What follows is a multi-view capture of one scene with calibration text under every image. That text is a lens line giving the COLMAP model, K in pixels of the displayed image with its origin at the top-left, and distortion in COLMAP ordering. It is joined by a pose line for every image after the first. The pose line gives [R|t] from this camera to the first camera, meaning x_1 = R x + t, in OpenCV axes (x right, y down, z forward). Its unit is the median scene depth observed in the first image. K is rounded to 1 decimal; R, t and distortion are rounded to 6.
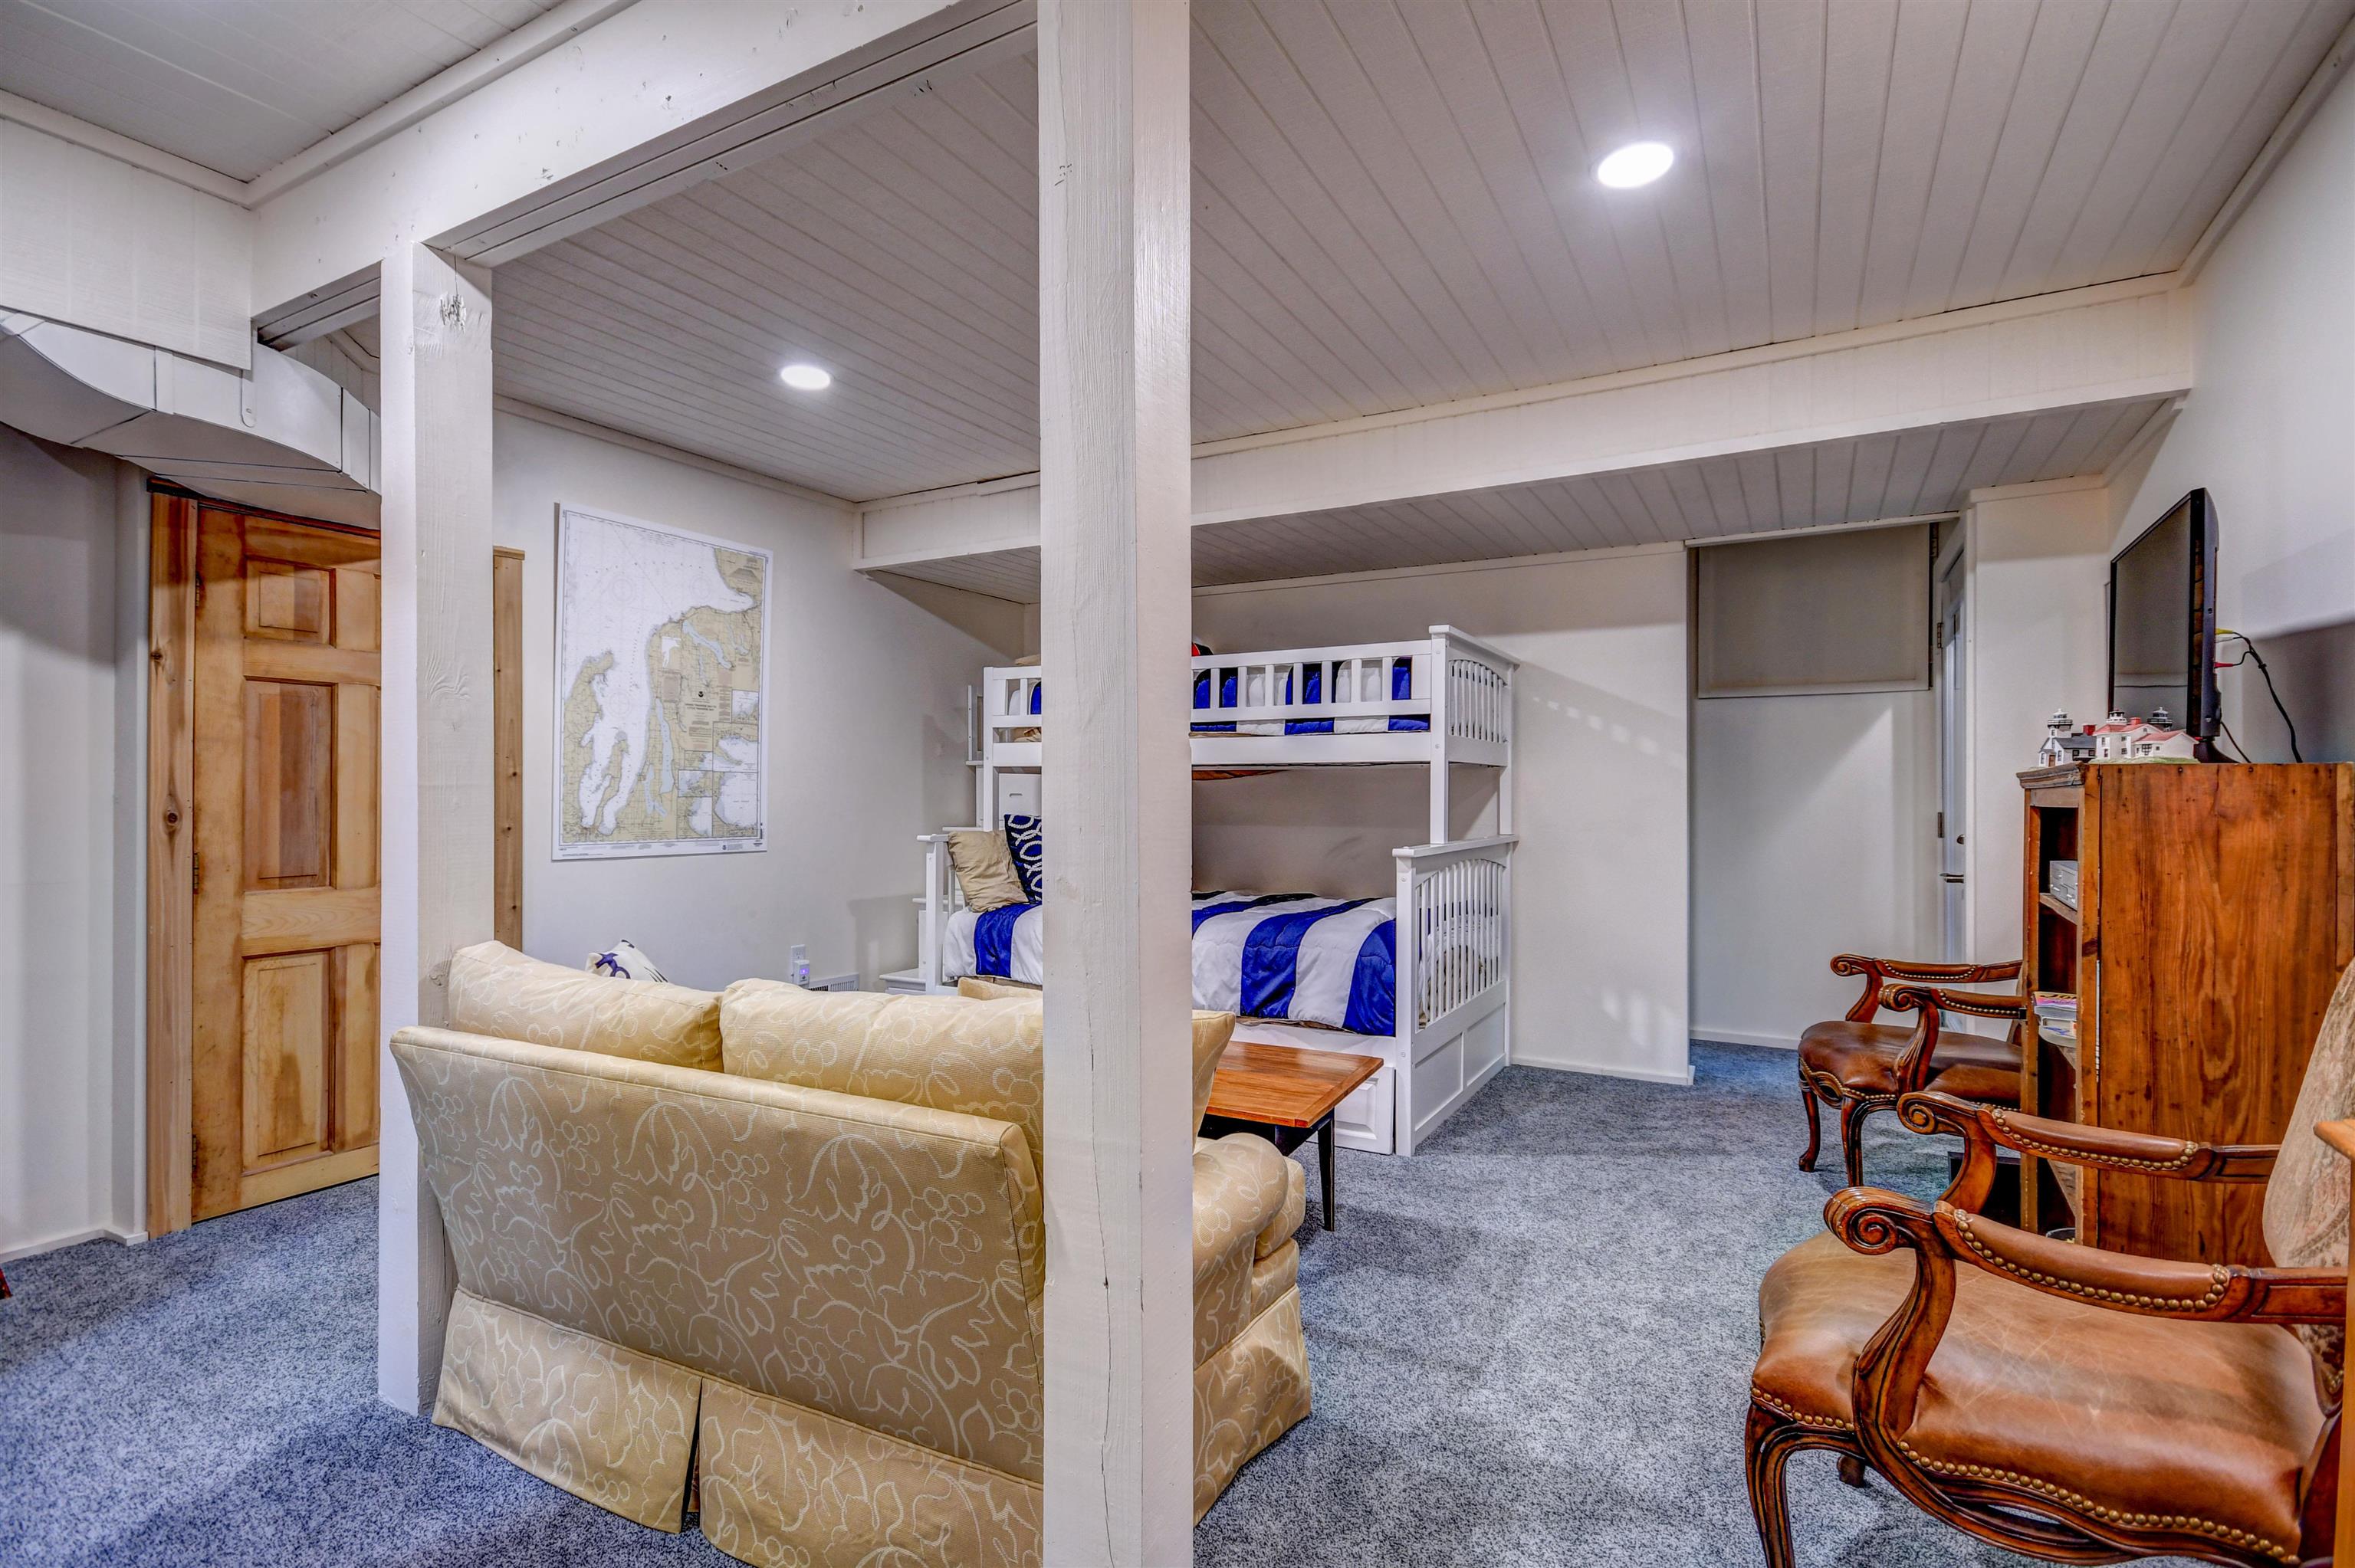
lens RADIAL K [[1126.8, 0, 1162.4], [0, 1126.8, 792.1], [0, 0, 1]] dist [0.000249, 0.000160]
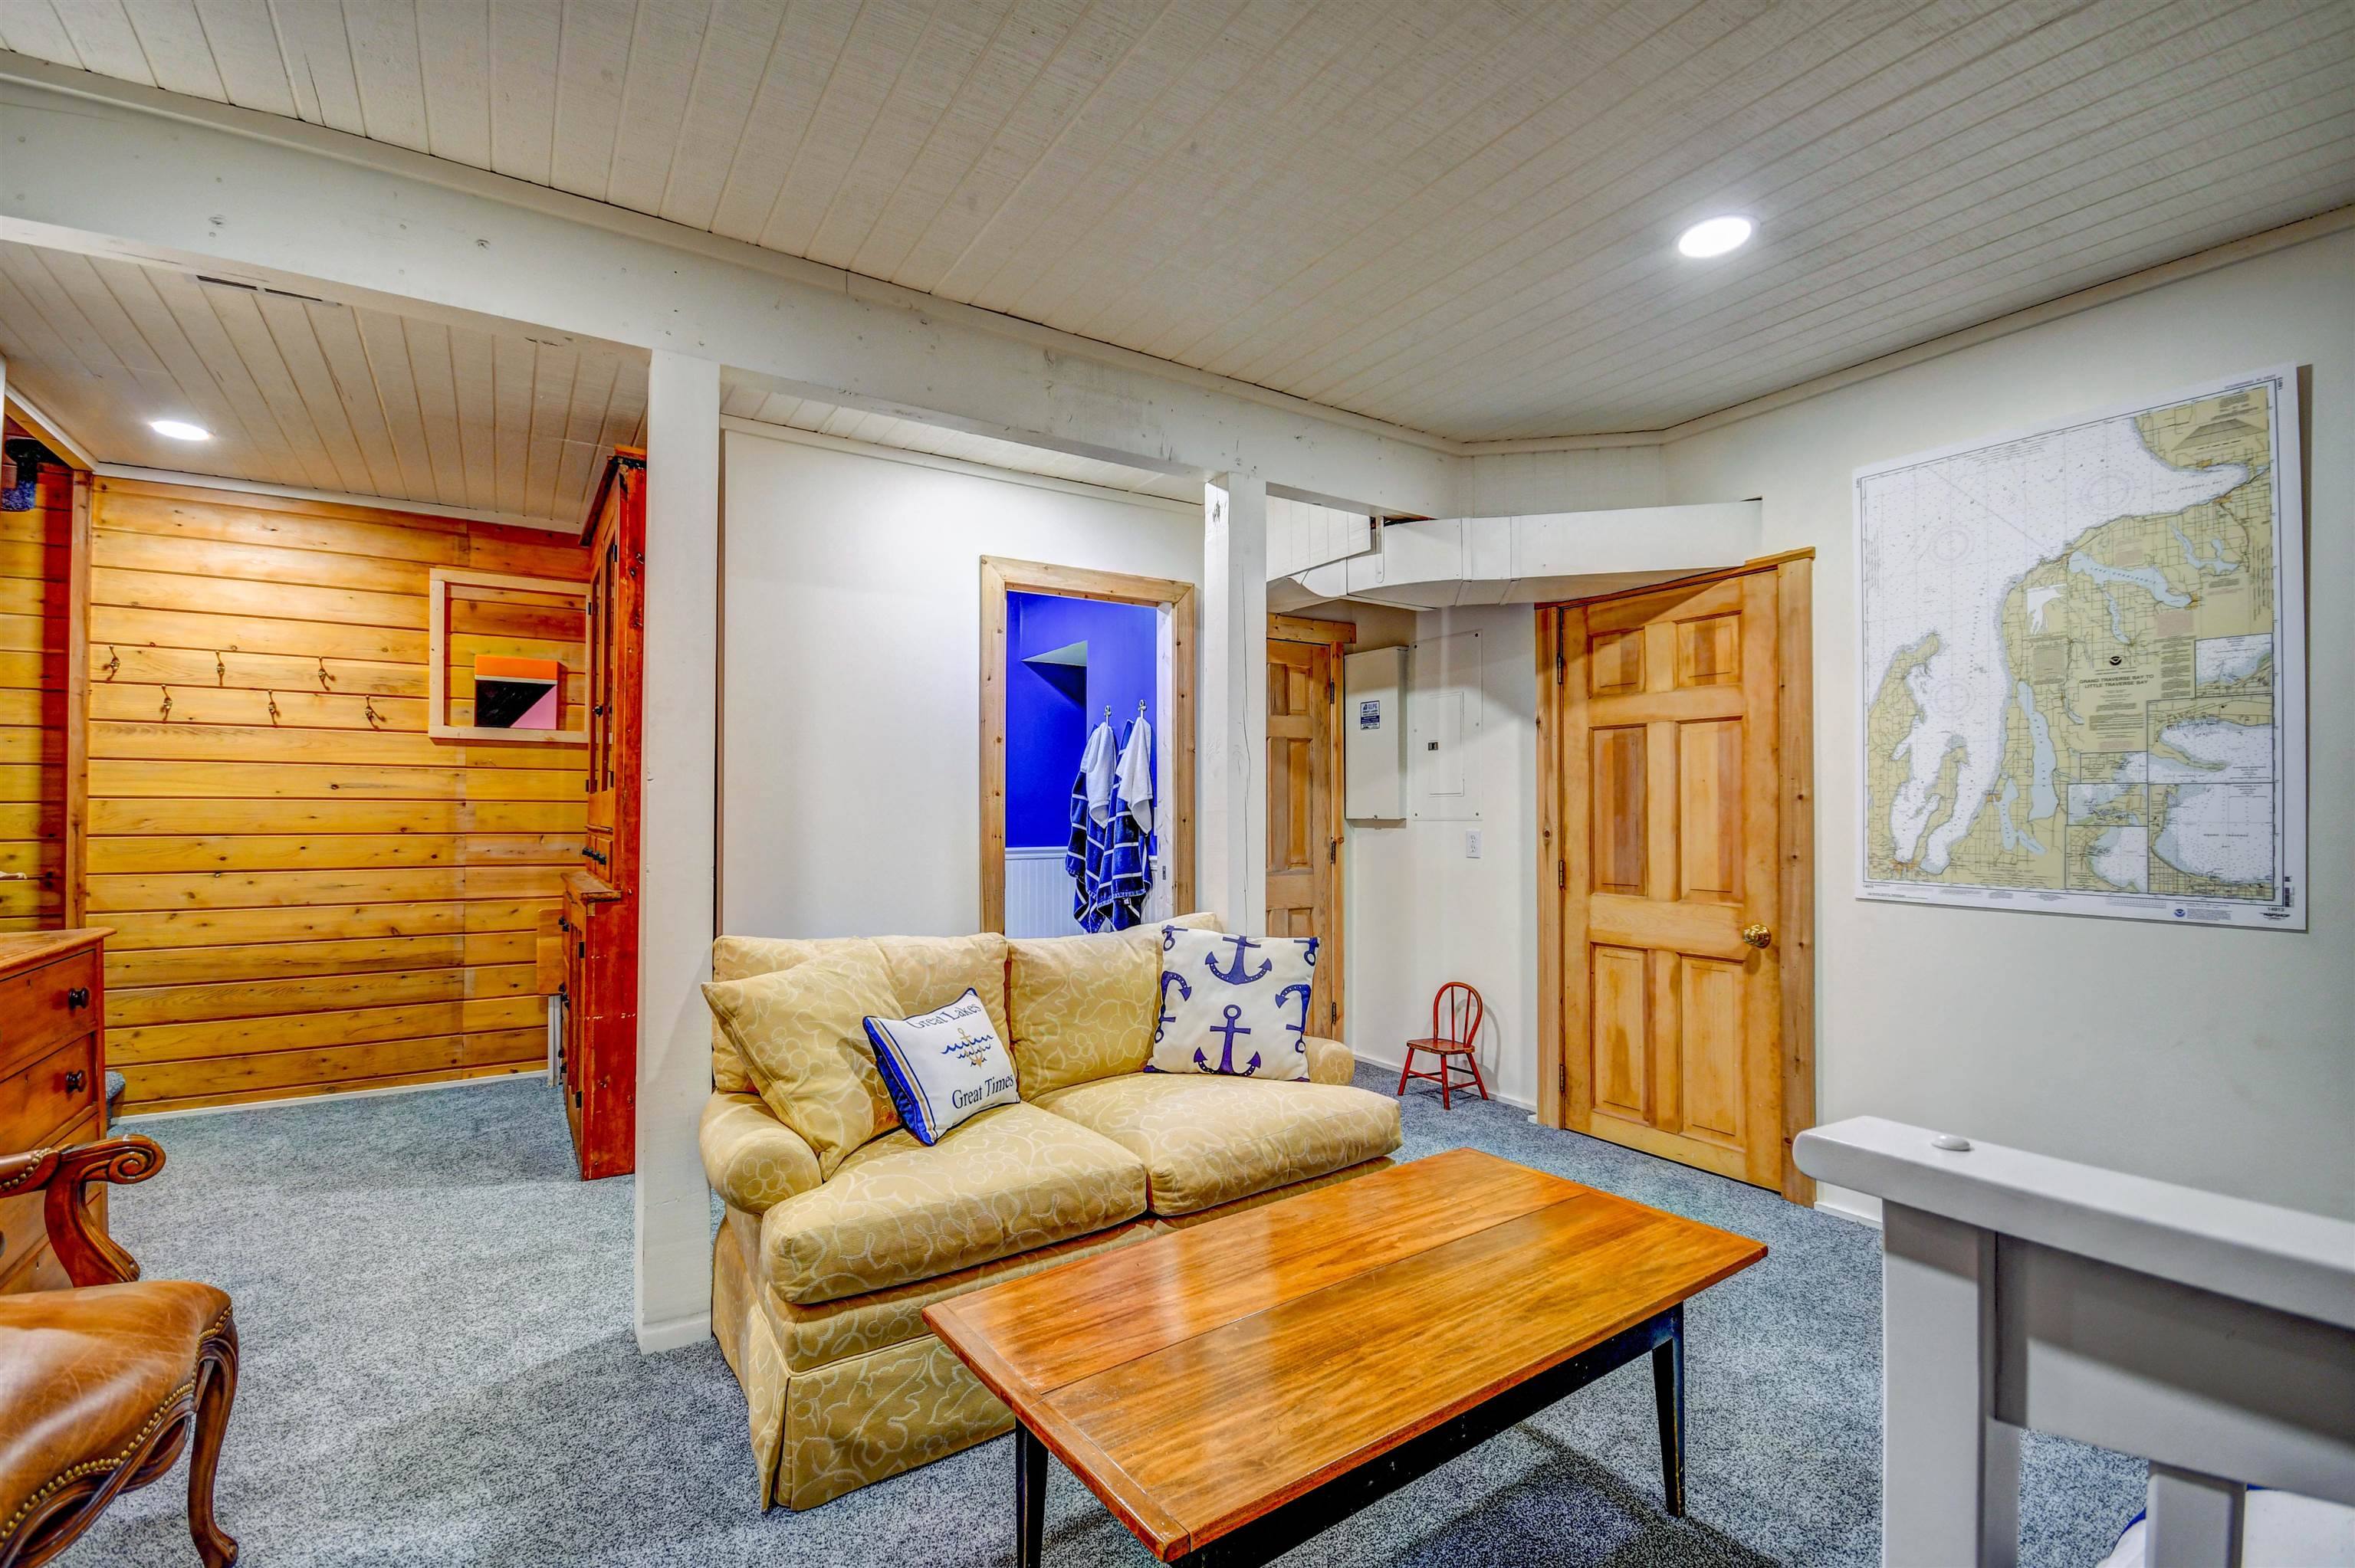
lens RADIAL K [[1067.5, 0, 1170.5], [0, 1067.5, 790.9], [0, 0, 1]] dist [0.001245, -0.000327]
pose [[-0.479280, -0.017717, -0.877483, 0.383909], [-0.000258, 0.999799, -0.020046, -0.003232], [0.877662, -0.009381, -0.479189, 0.885611]]
